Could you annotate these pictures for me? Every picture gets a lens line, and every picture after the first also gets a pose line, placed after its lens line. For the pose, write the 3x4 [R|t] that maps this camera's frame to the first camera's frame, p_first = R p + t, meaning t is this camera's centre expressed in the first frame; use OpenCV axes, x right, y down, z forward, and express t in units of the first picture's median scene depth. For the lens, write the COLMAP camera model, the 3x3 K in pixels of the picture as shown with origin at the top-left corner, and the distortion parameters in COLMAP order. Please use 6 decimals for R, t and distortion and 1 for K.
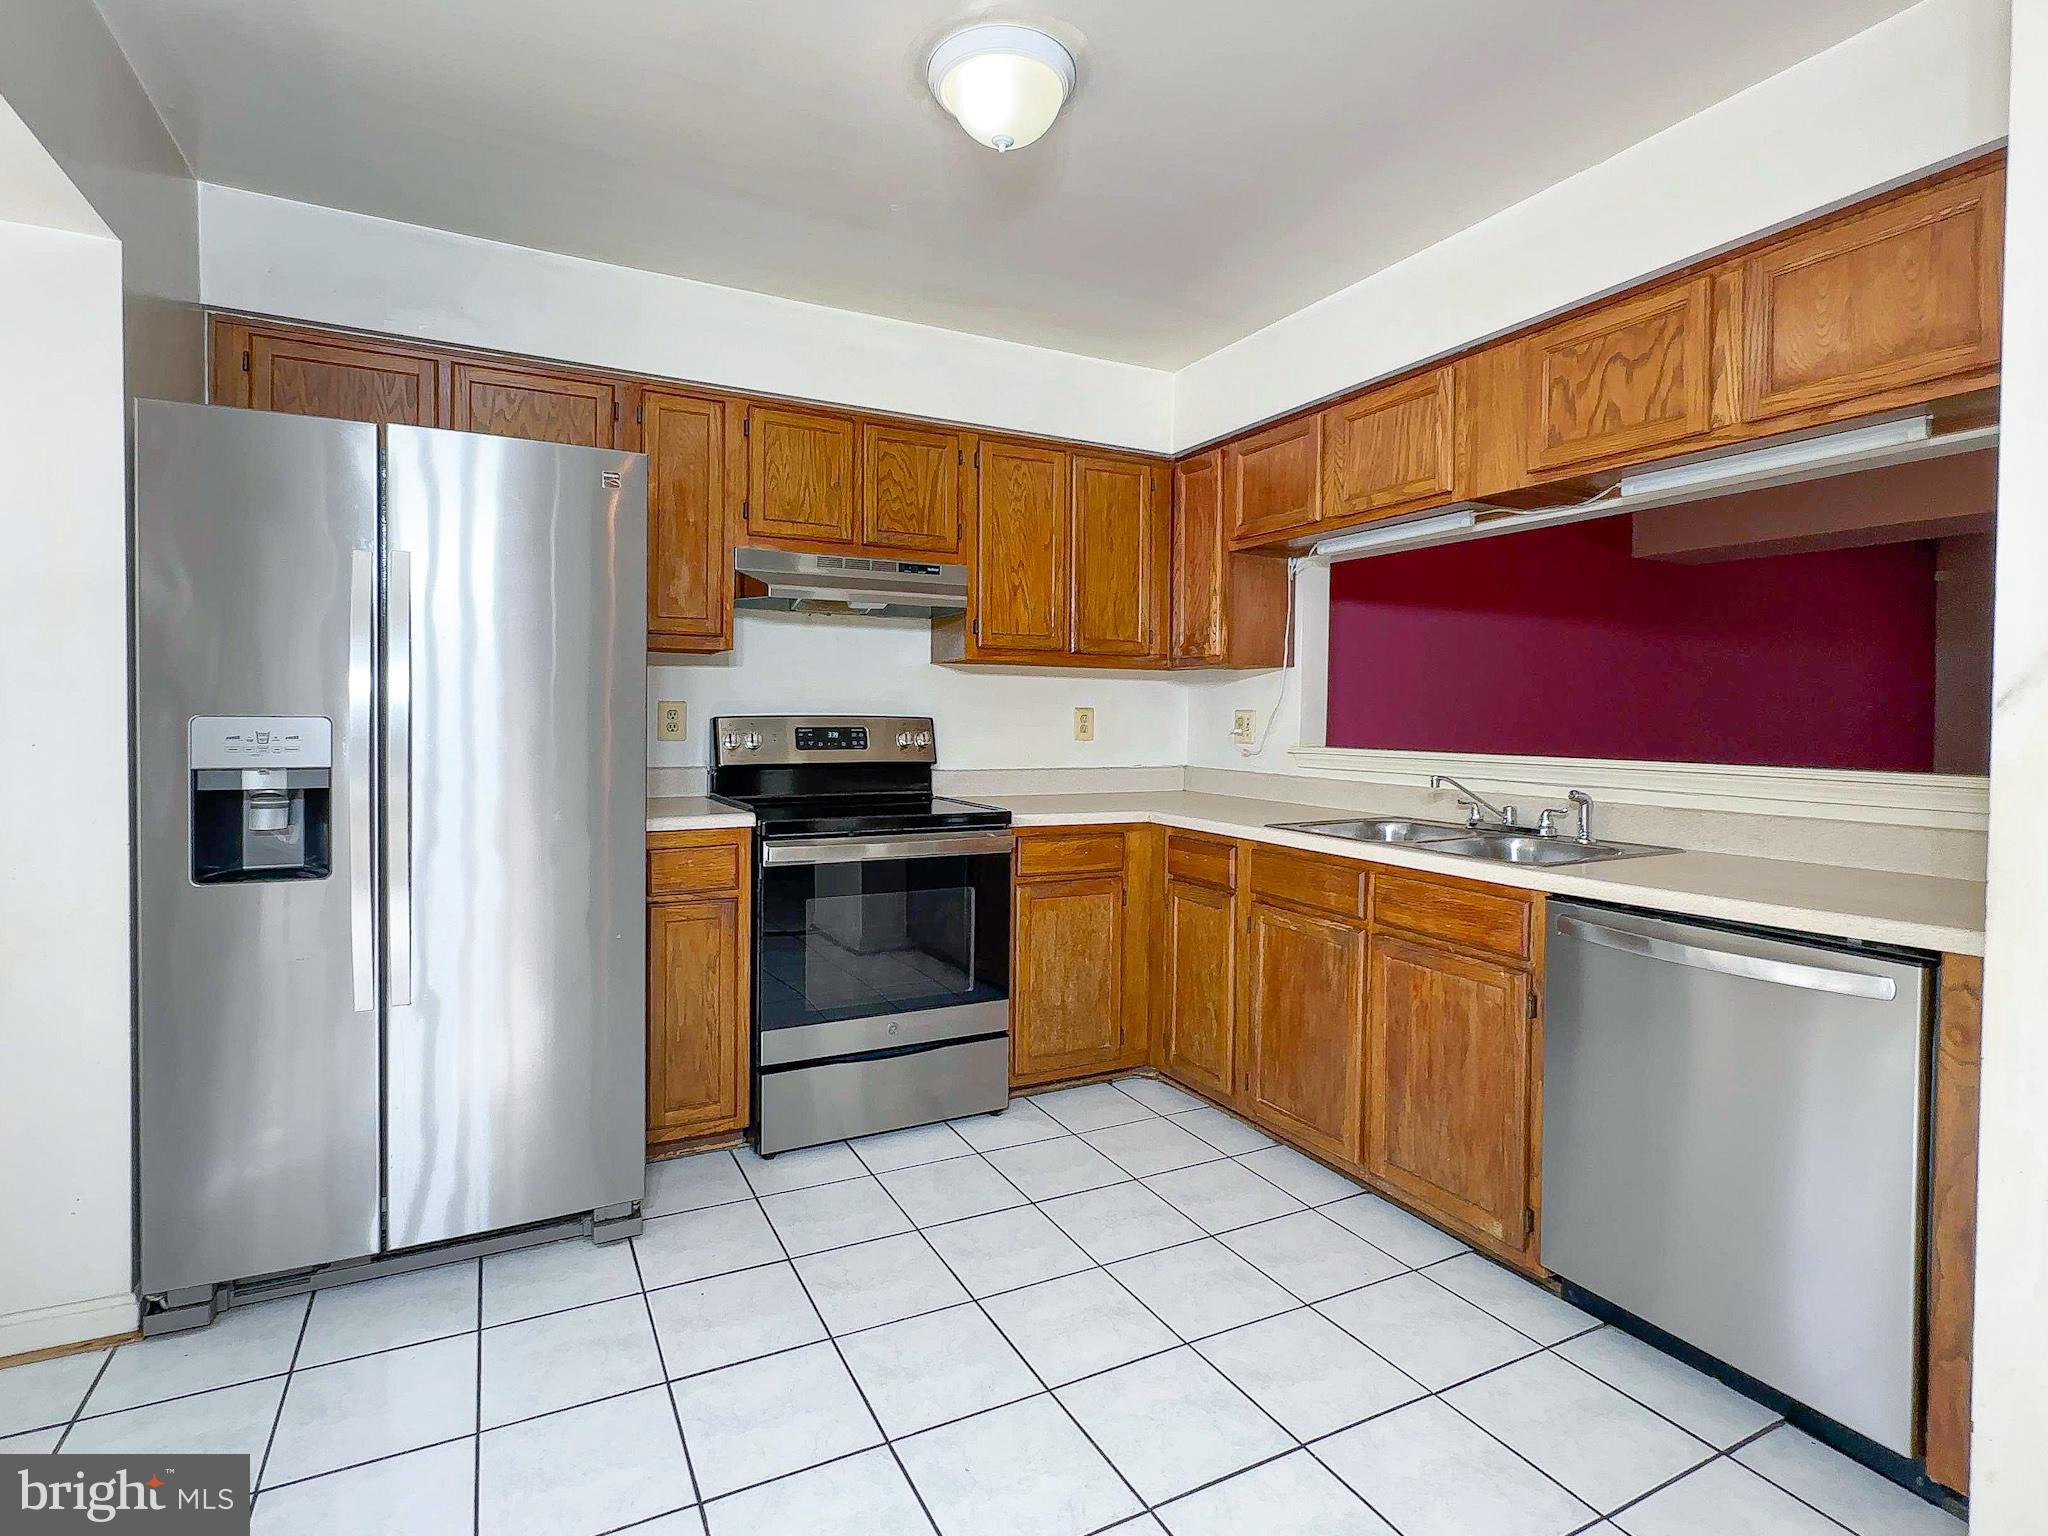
lens RADIAL K [[1012.1, 0, 977.1], [0, 1012.1, 727.7], [0, 0, 1]] dist [0.000461, -0.000207]
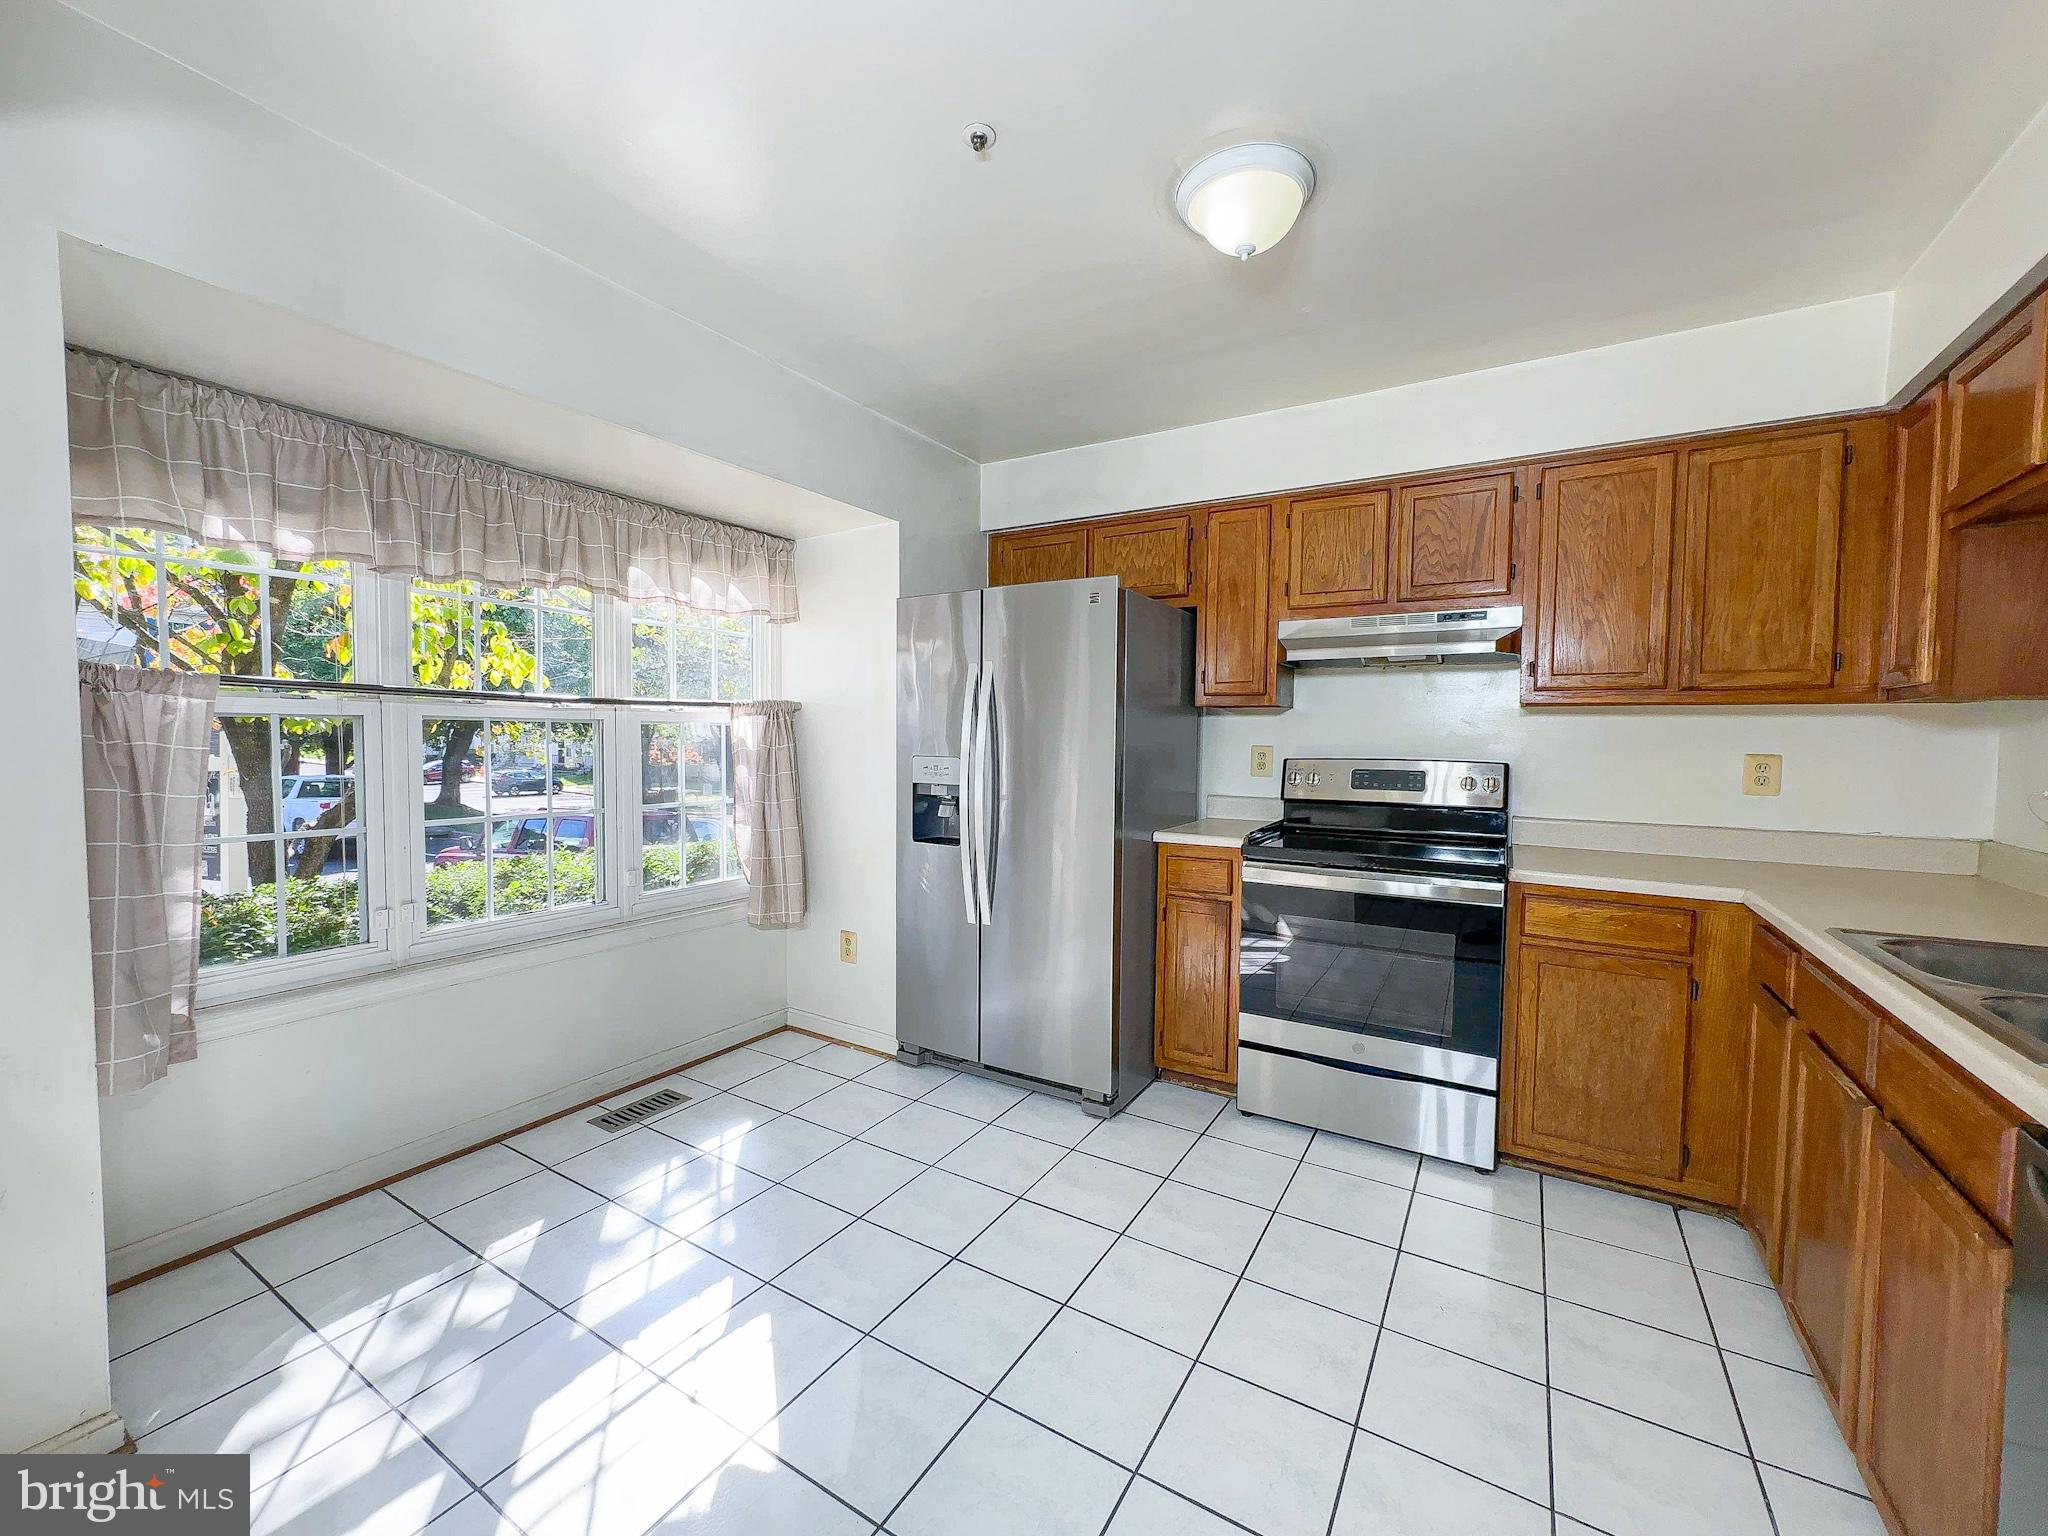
lens RADIAL K [[820.8, 0, 1024.0], [0, 820.8, 768.0], [0, 0, 1]] dist [-0.000029, 0.000367]
pose [[0.541442, 0.029432, -0.840223, 0.435251], [-0.017084, 0.999566, 0.024005, -0.018973], [0.840565, 0.001357, 0.541709, 0.202033]]
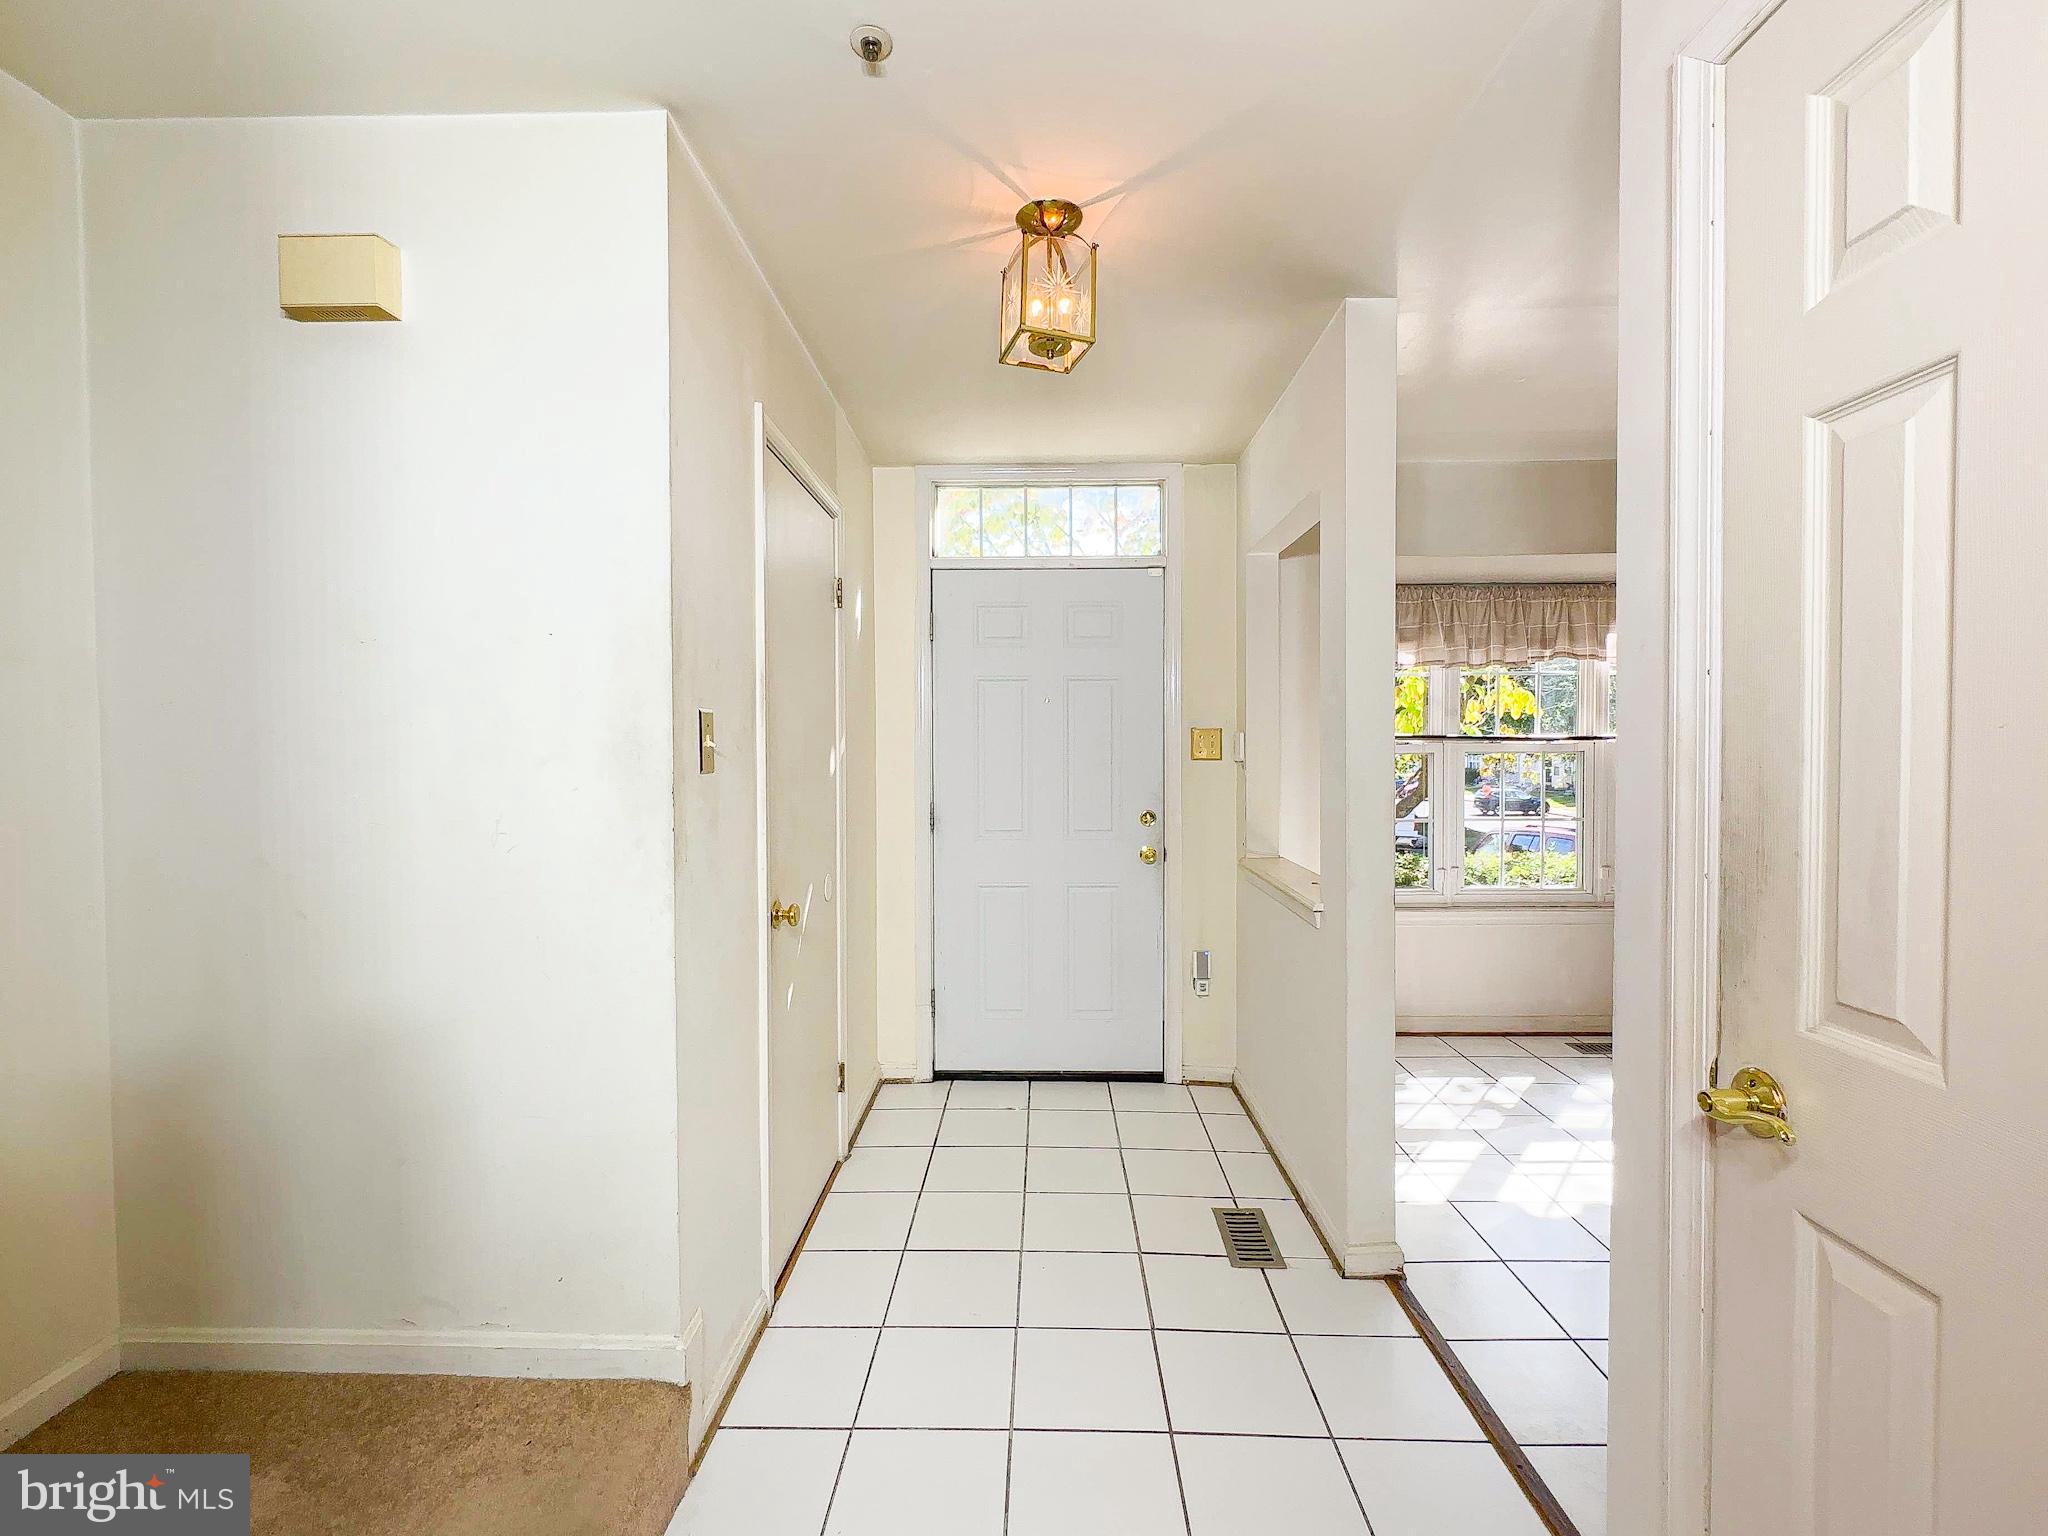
lens RADIAL K [[901.7, 0, 1024.0], [0, 901.7, 768.0], [0, 0, 1]] dist [-0.001615, -0.000024]
pose [[-0.451164, 0.011195, -0.892371, 1.006058], [-0.014728, 0.999692, 0.019987, -0.033409], [0.892320, 0.022160, -0.450860, 0.162924]]
